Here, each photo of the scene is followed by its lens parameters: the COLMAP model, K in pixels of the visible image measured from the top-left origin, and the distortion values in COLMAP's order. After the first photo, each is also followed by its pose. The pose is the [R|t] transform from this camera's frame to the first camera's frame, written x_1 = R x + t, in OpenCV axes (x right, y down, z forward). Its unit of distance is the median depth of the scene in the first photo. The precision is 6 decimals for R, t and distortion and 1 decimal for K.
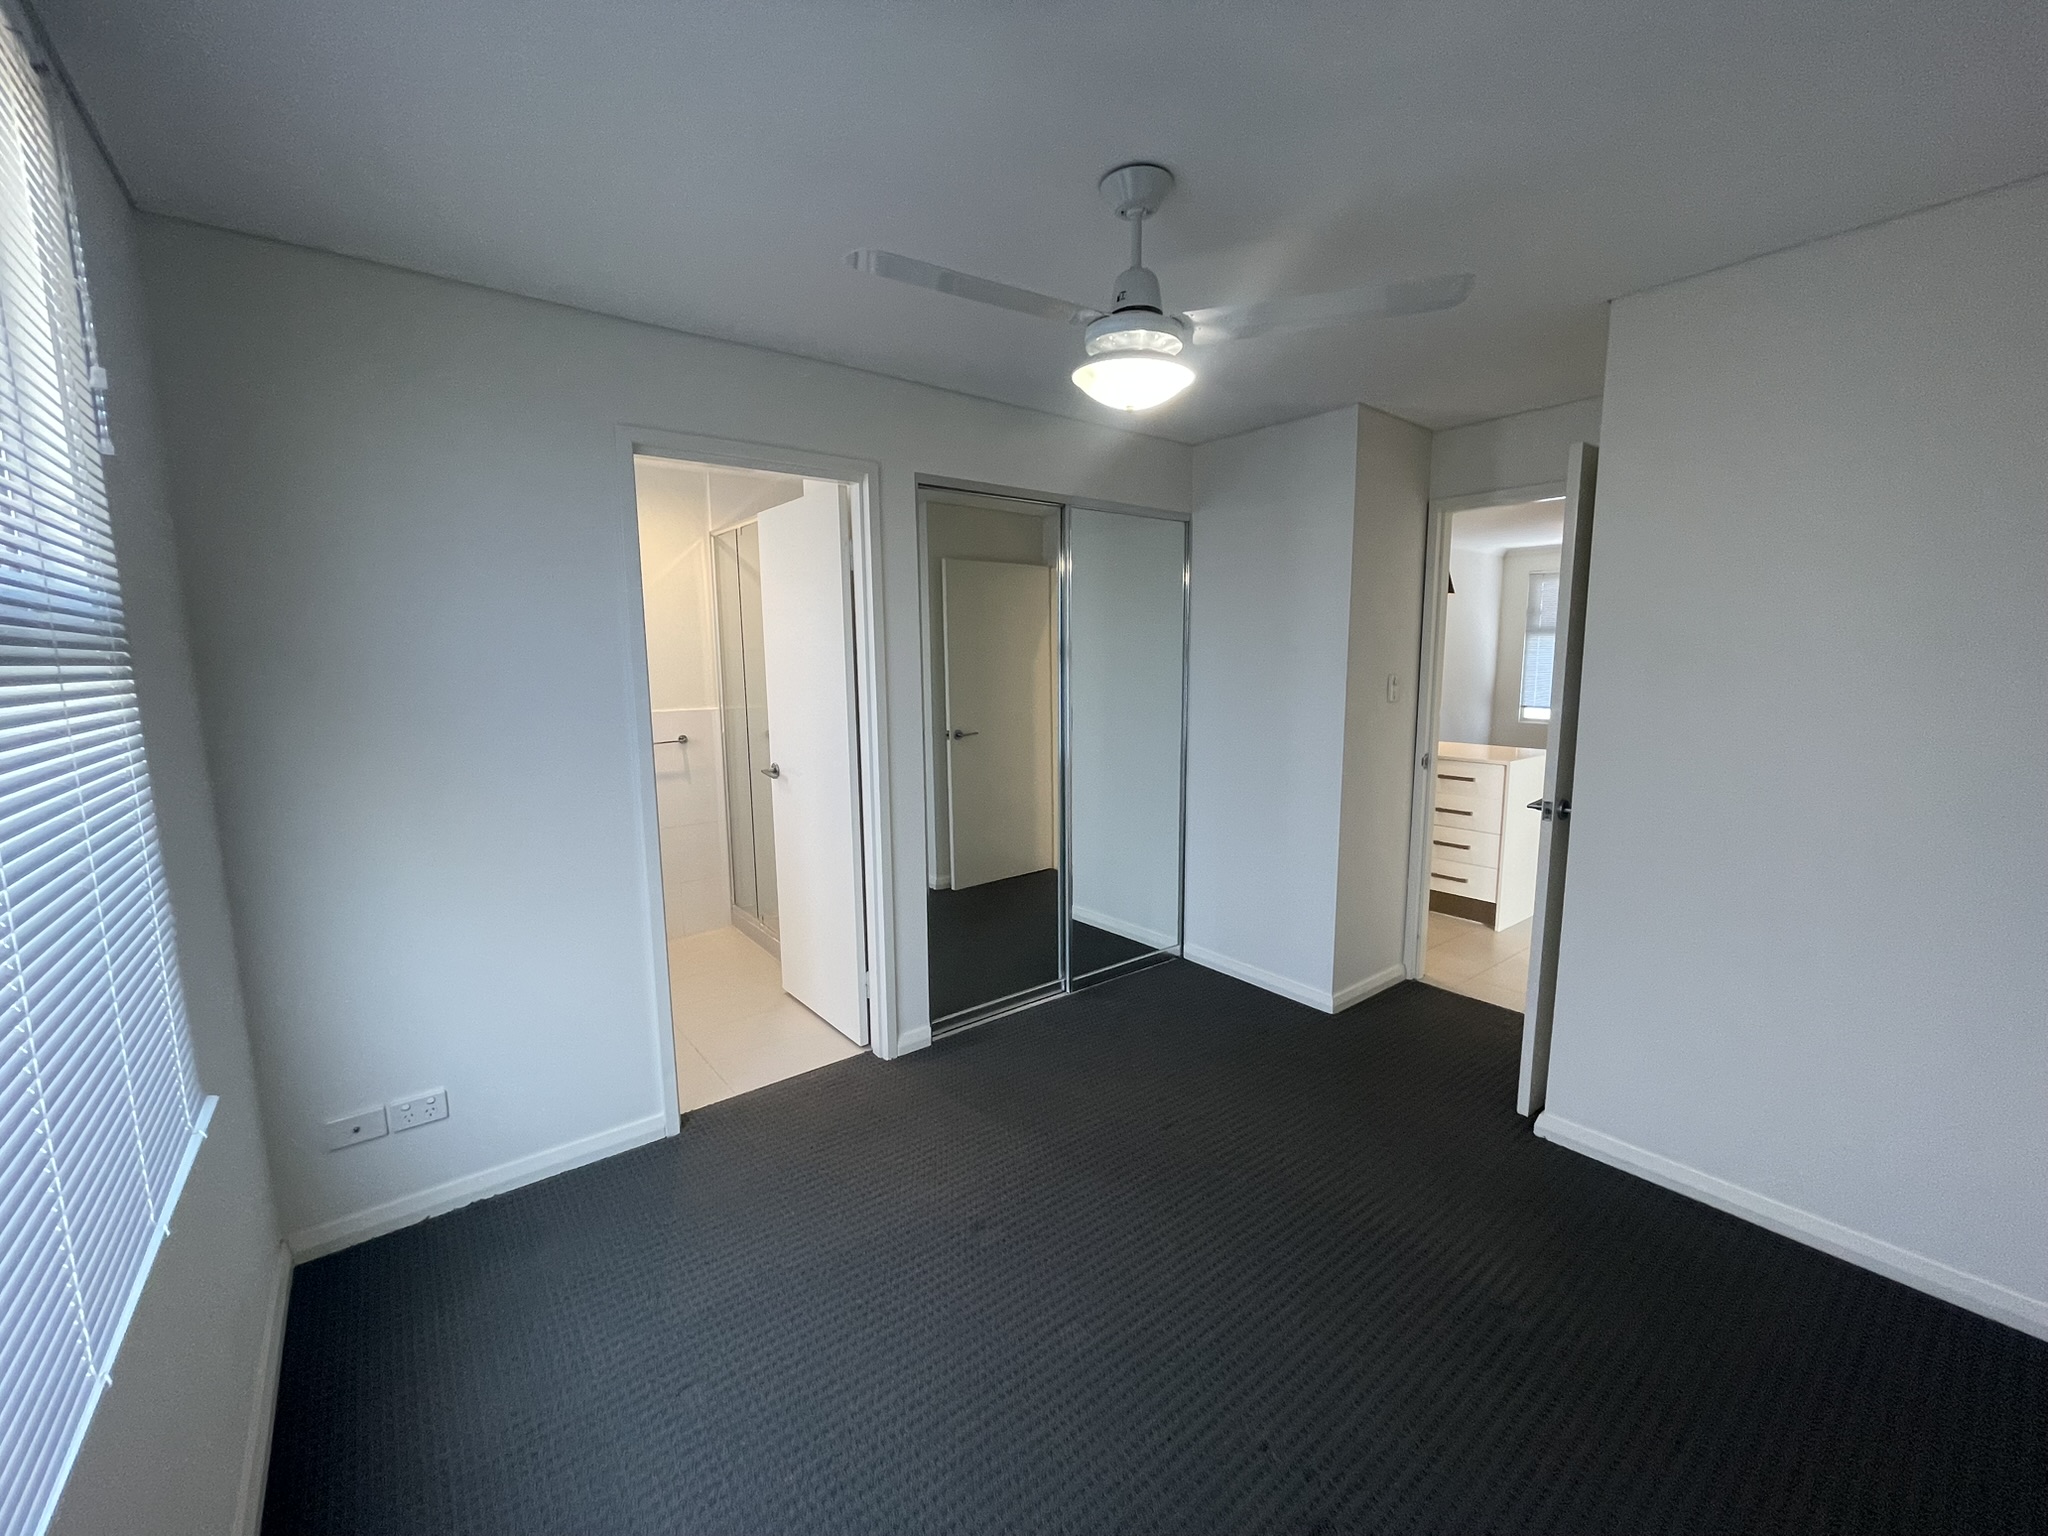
lens RADIAL K [[826.4, 0, 1024.0], [0, 826.4, 768.0], [0, 0, 1]] dist [-0.002655, -0.000313]
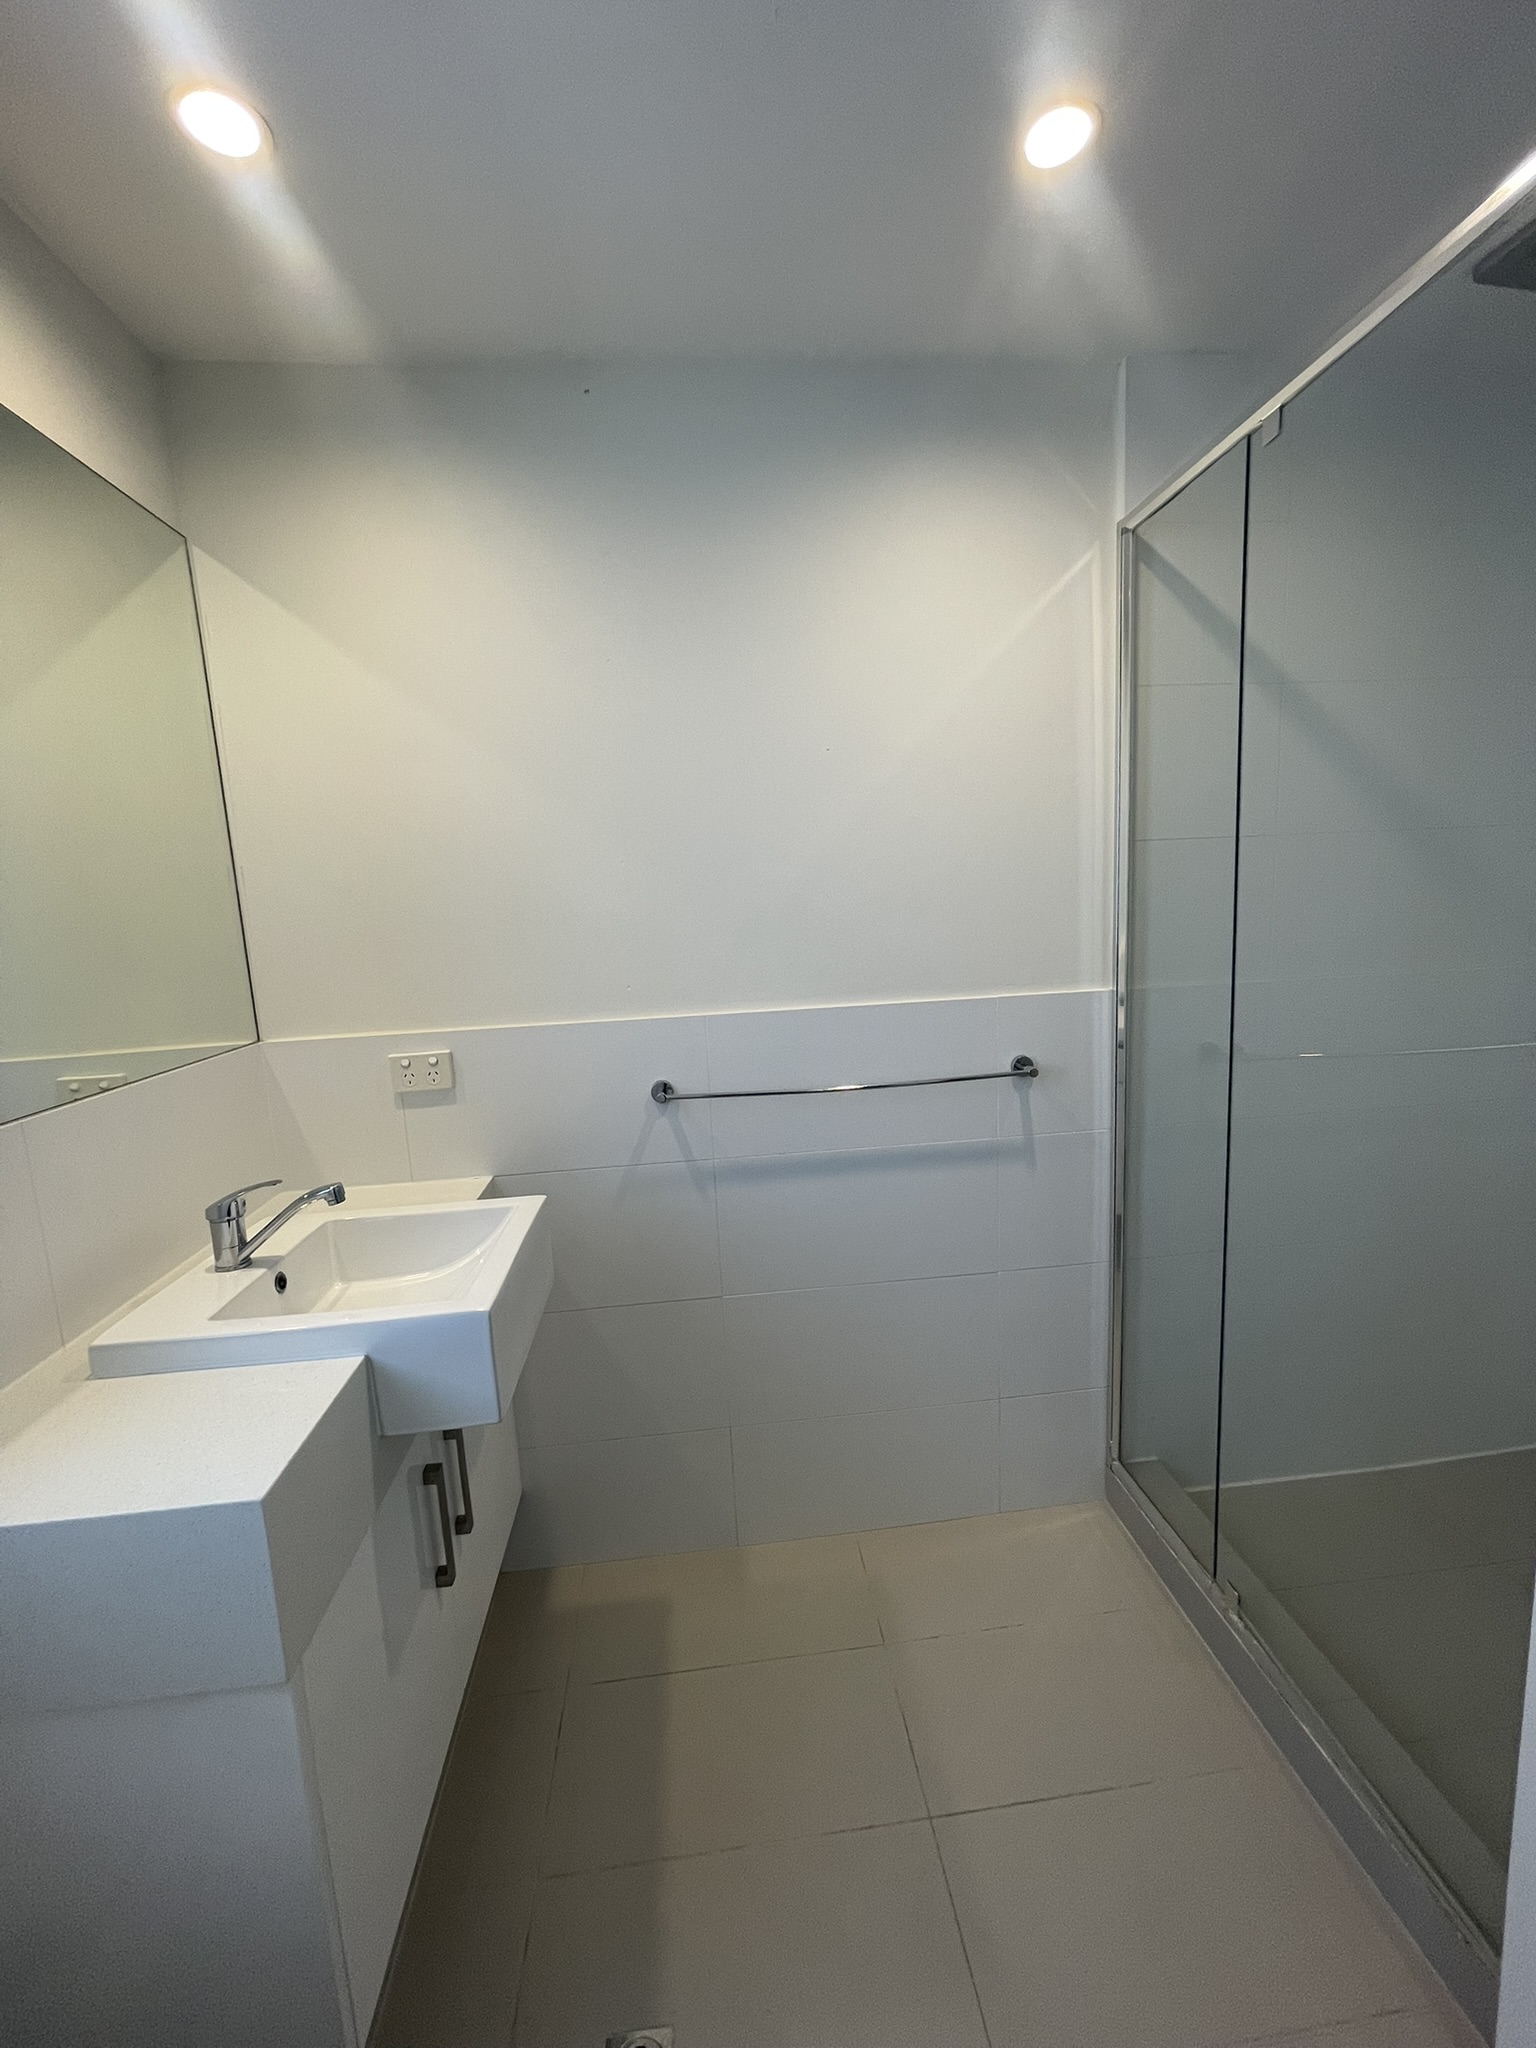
lens RADIAL K [[835.1, 0, 776.5], [0, 835.1, 1020.5], [0, 0, 1]] dist [0.002781, -0.000060]
pose [[0.847214, 0.047018, -0.529166, -0.299664], [-0.031127, 0.998758, 0.038906, -0.068786], [0.530338, -0.016490, 0.847626, 0.587342]]
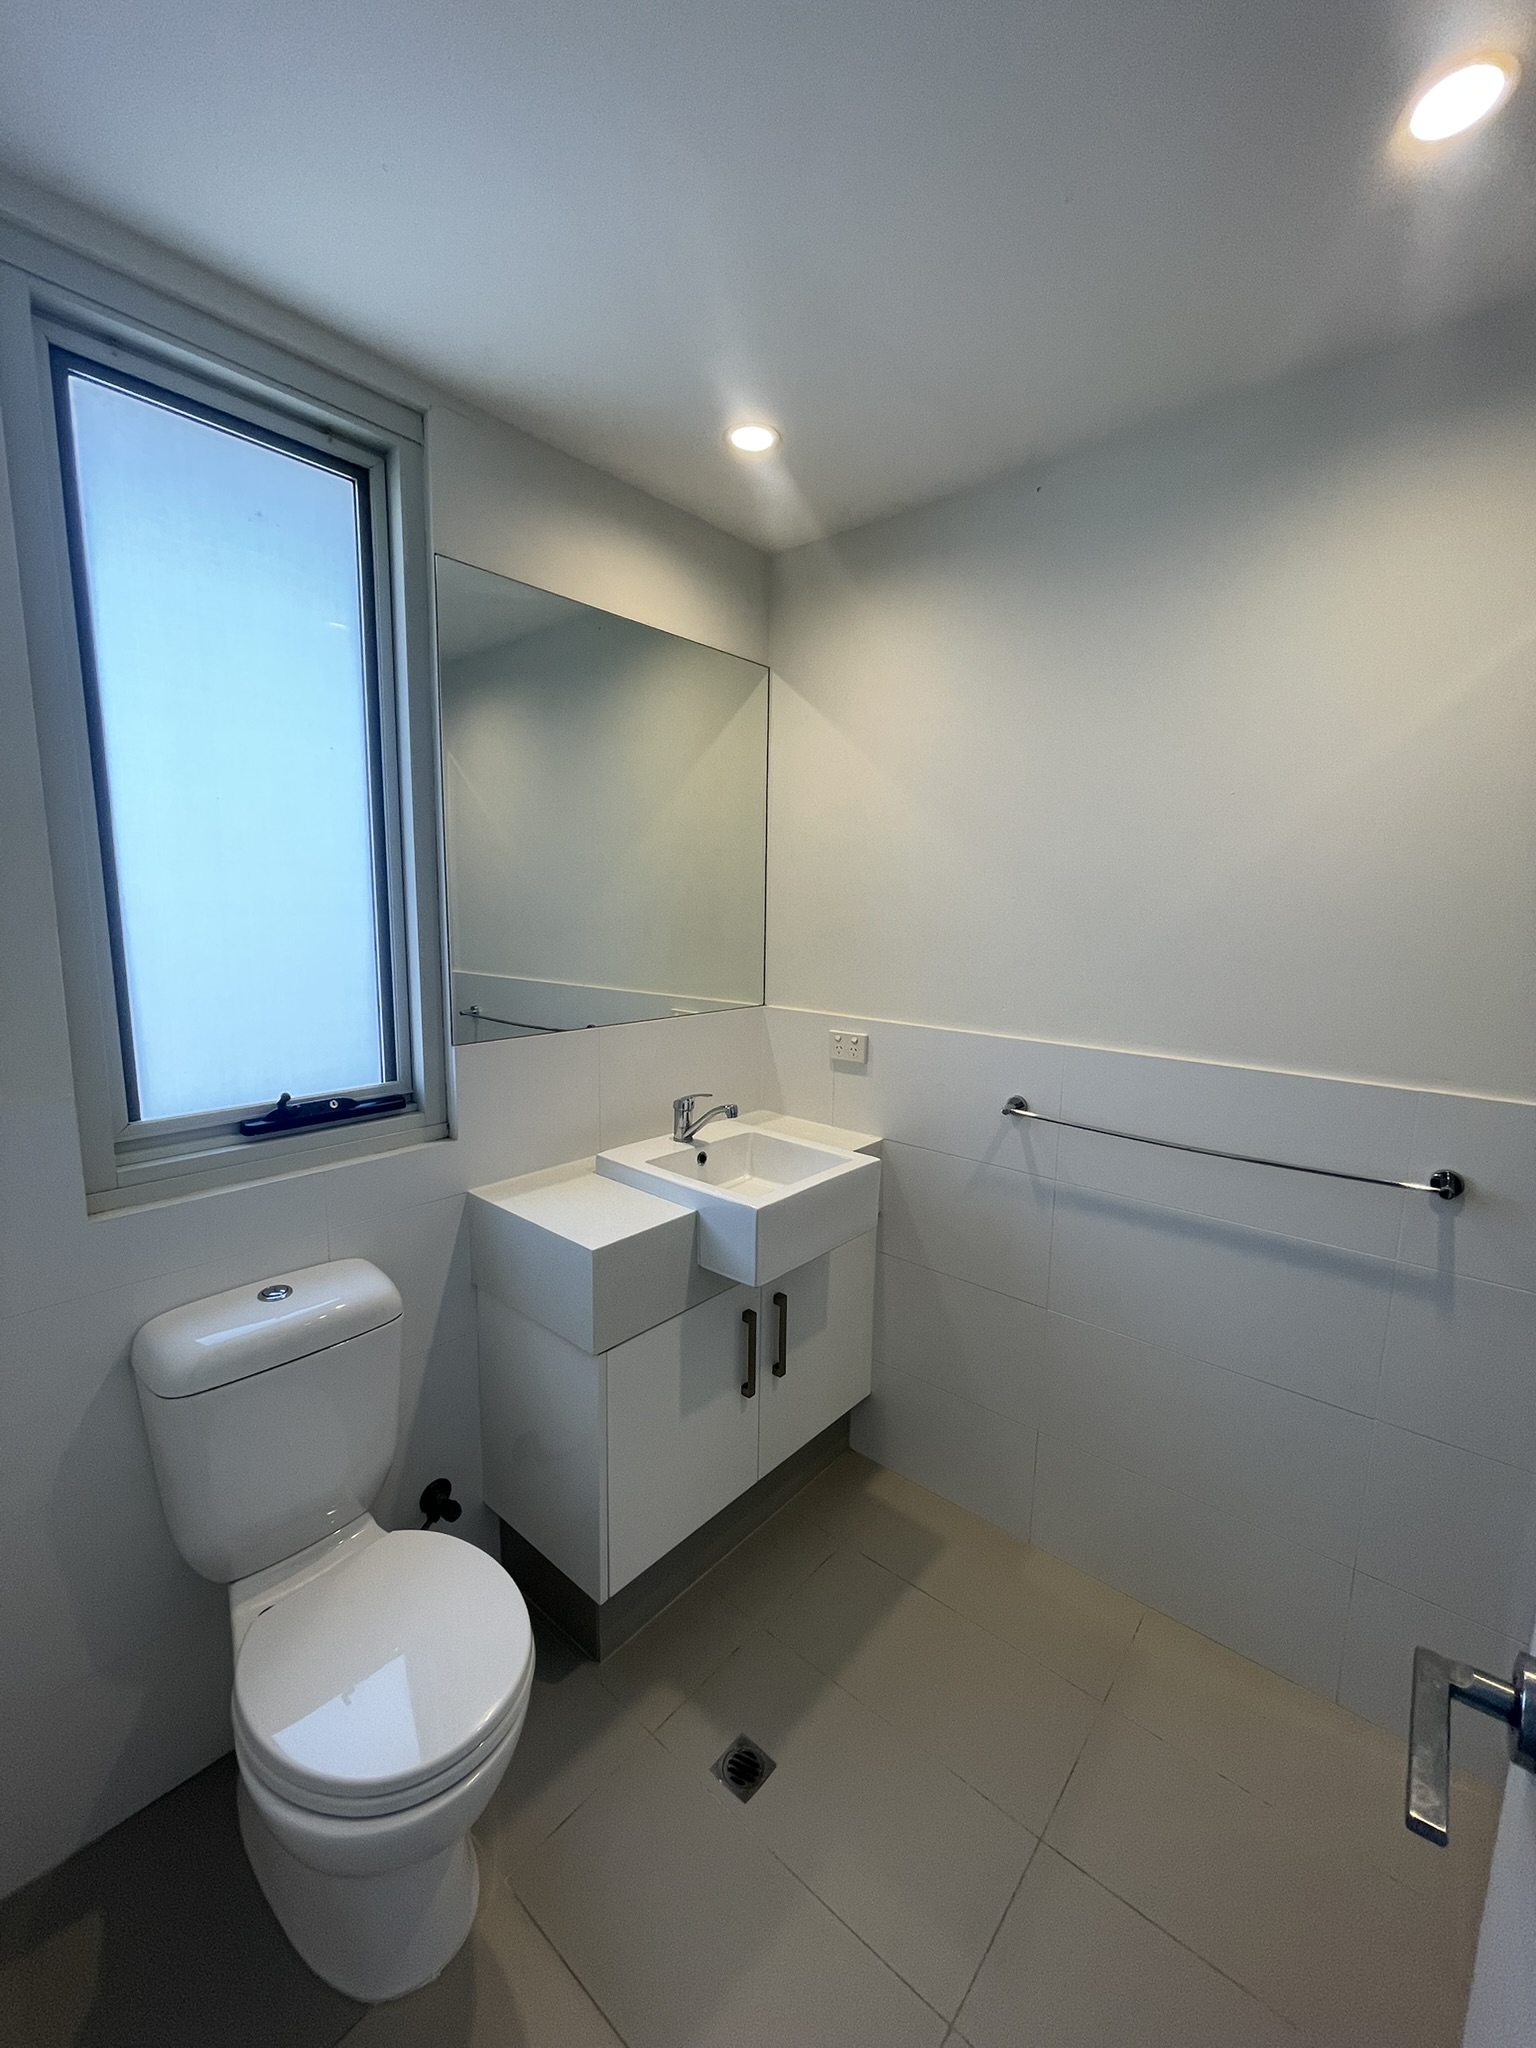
lens RADIAL K [[826.4, 0, 768.0], [0, 826.4, 1024.0], [0, 0, 1]] dist [-0.002655, -0.000313]
pose [[0.198604, 0.157386, -0.967360, -0.167529], [-0.152973, 0.979903, 0.128021, -0.095313], [0.968068, 0.122554, 0.218688, 0.666658]]
